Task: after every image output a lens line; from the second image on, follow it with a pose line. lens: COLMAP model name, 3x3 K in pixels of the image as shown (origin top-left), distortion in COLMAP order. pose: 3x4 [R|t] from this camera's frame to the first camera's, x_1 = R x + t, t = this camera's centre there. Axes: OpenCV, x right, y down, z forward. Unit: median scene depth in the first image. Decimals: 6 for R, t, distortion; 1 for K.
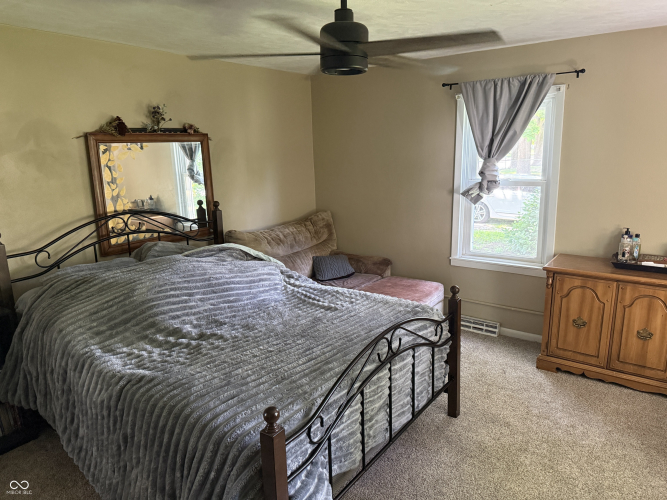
lens RADIAL K [[476.5, 0, 329.7], [0, 476.5, 247.5], [0, 0, 1]] dist [0.058146, -0.017029]
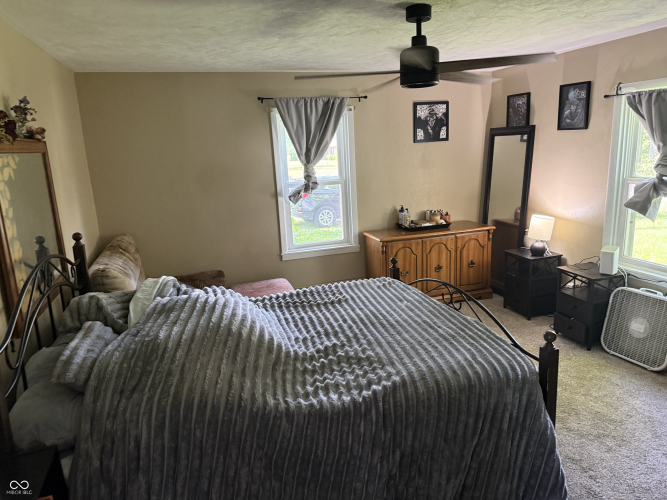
lens RADIAL K [[476.5, 0, 329.1], [0, 476.5, 252.6], [0, 0, 1]] dist [0.058146, -0.017029]
pose [[0.577525, -0.181962, 0.795836, -0.663850], [0.207476, 0.975550, 0.072490, -0.046714], [-0.789568, 0.123253, 0.601158, 0.288669]]
